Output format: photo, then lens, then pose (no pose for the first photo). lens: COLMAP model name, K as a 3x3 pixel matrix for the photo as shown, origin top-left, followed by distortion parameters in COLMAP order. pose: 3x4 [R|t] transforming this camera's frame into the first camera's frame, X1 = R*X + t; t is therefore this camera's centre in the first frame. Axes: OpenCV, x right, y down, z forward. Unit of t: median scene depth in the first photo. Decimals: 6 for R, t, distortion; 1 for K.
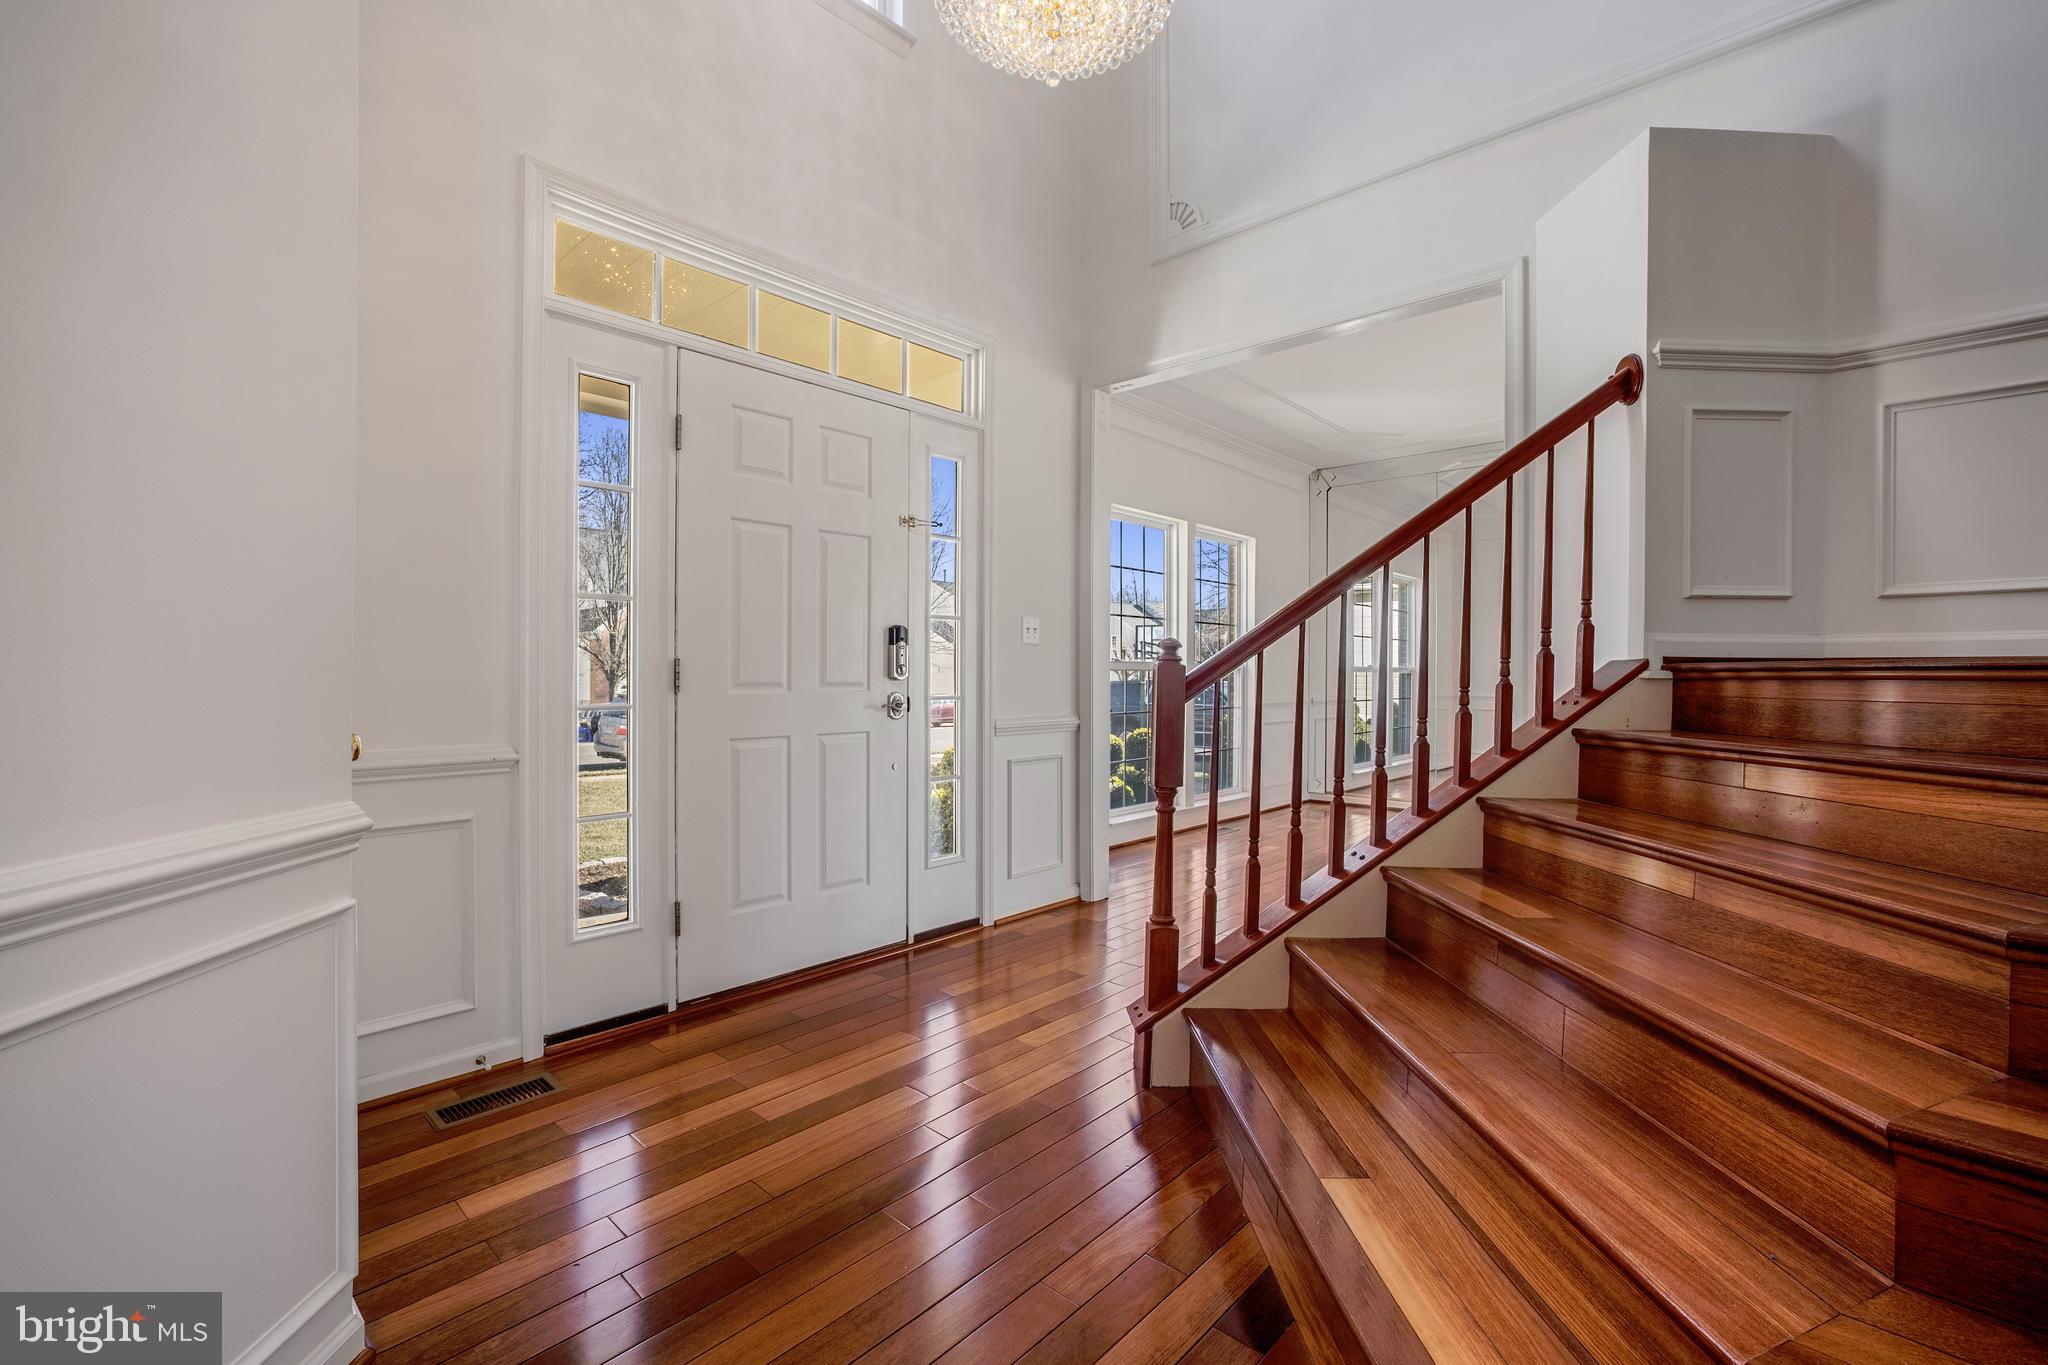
lens RADIAL K [[878.0, 0, 1027.5], [0, 878.0, 675.2], [0, 0, 1]] dist [-0.036031, 0.000033]
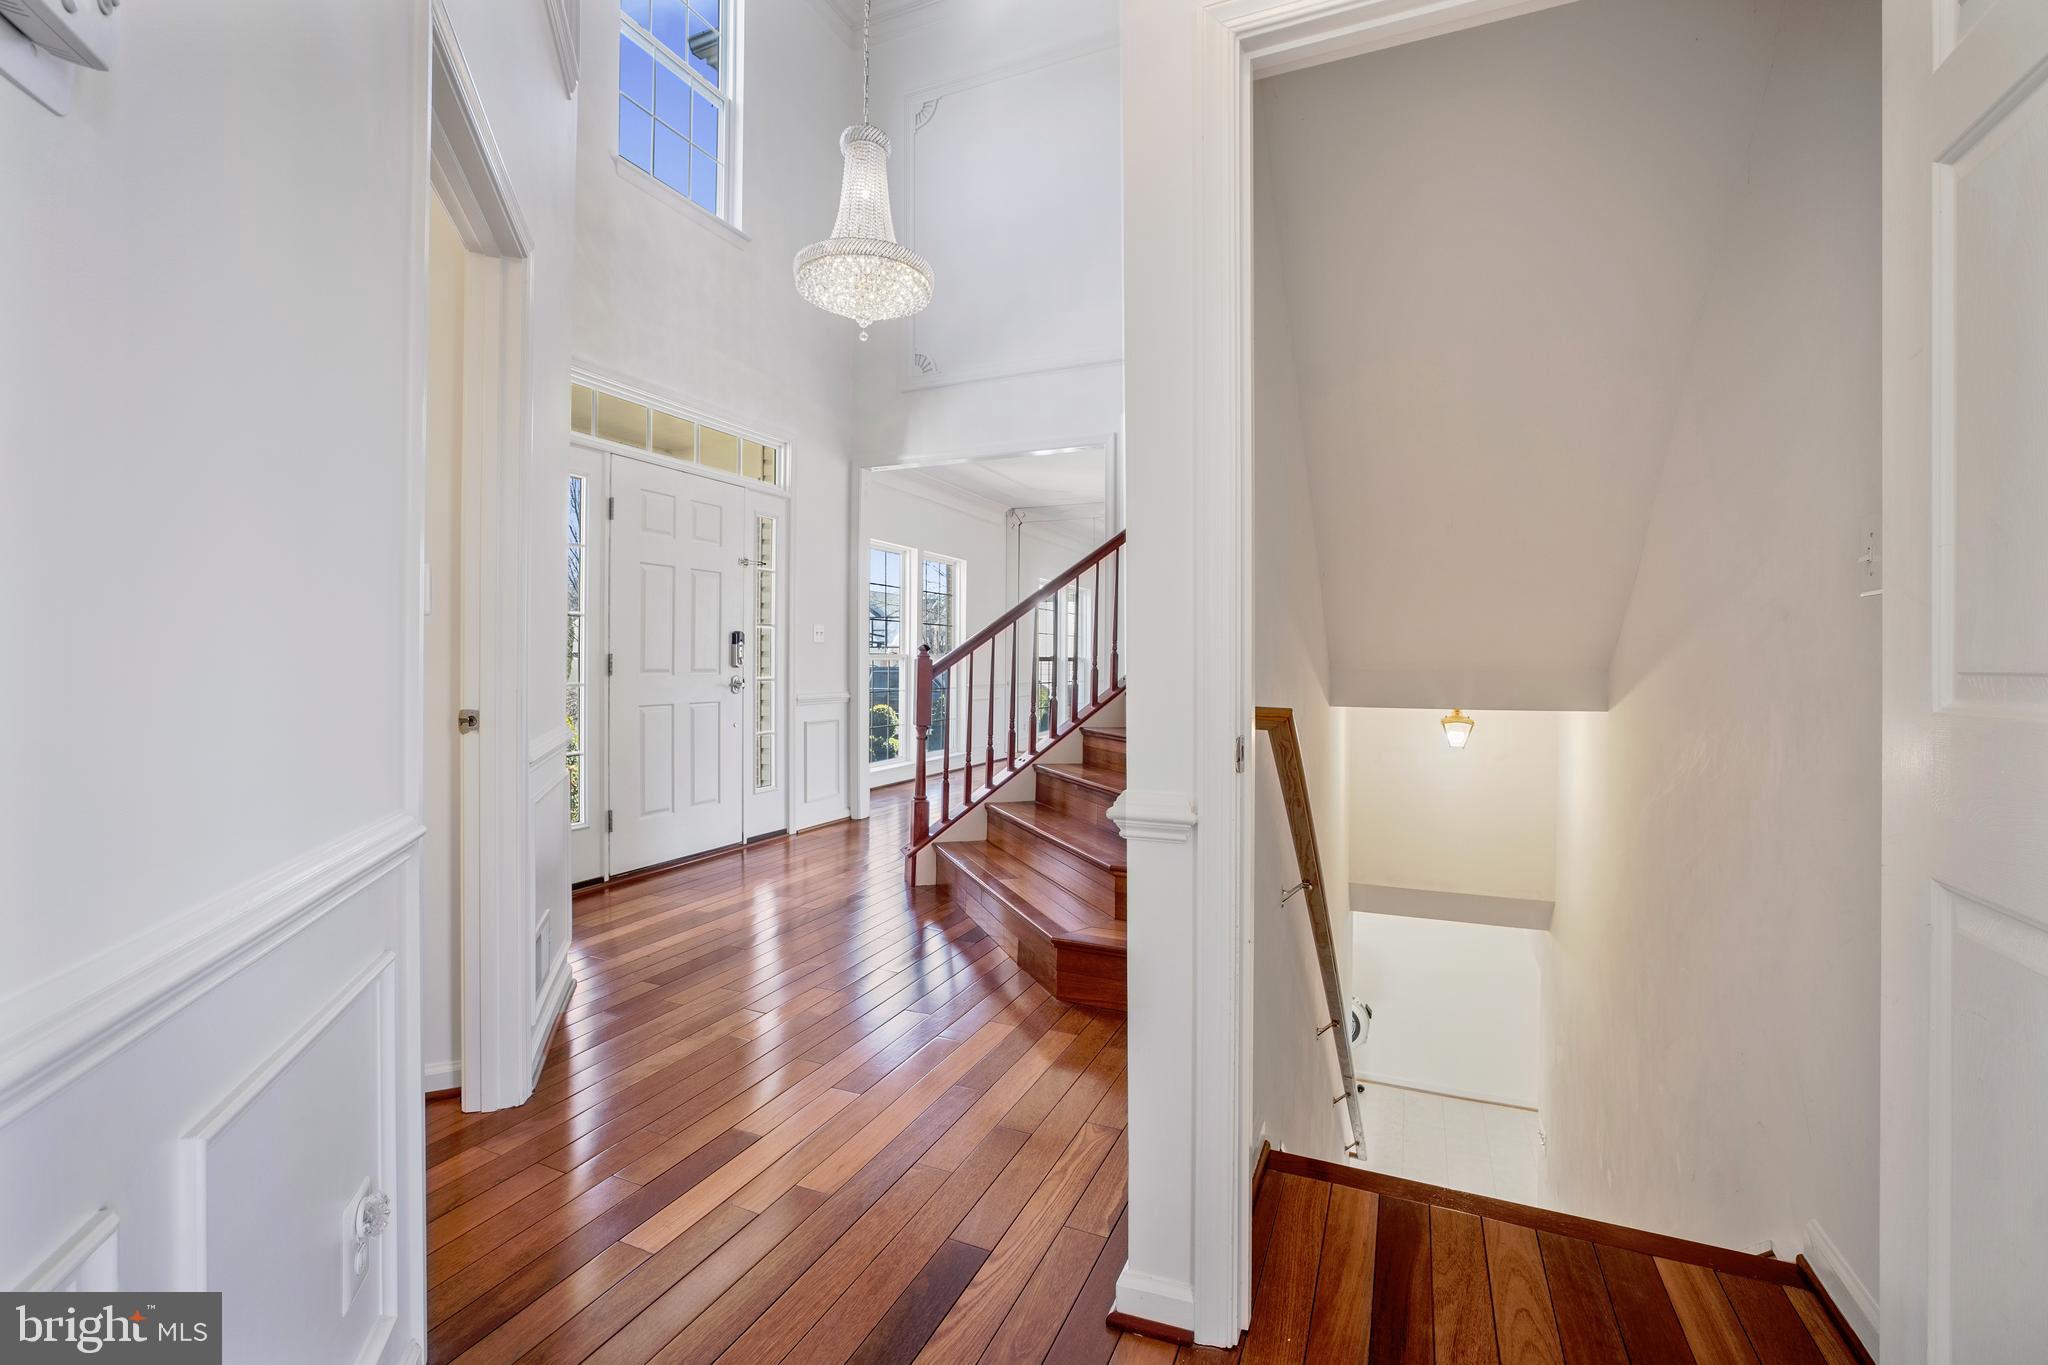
lens RADIAL K [[878.0, 0, 1027.5], [0, 878.0, 675.2], [0, 0, 1]] dist [-0.036031, 0.000033]
pose [[0.946947, -0.003314, 0.321373, -0.171002], [-0.001171, 0.999905, 0.013761, -0.002743], [-0.321388, -0.013407, 0.946853, -0.622471]]
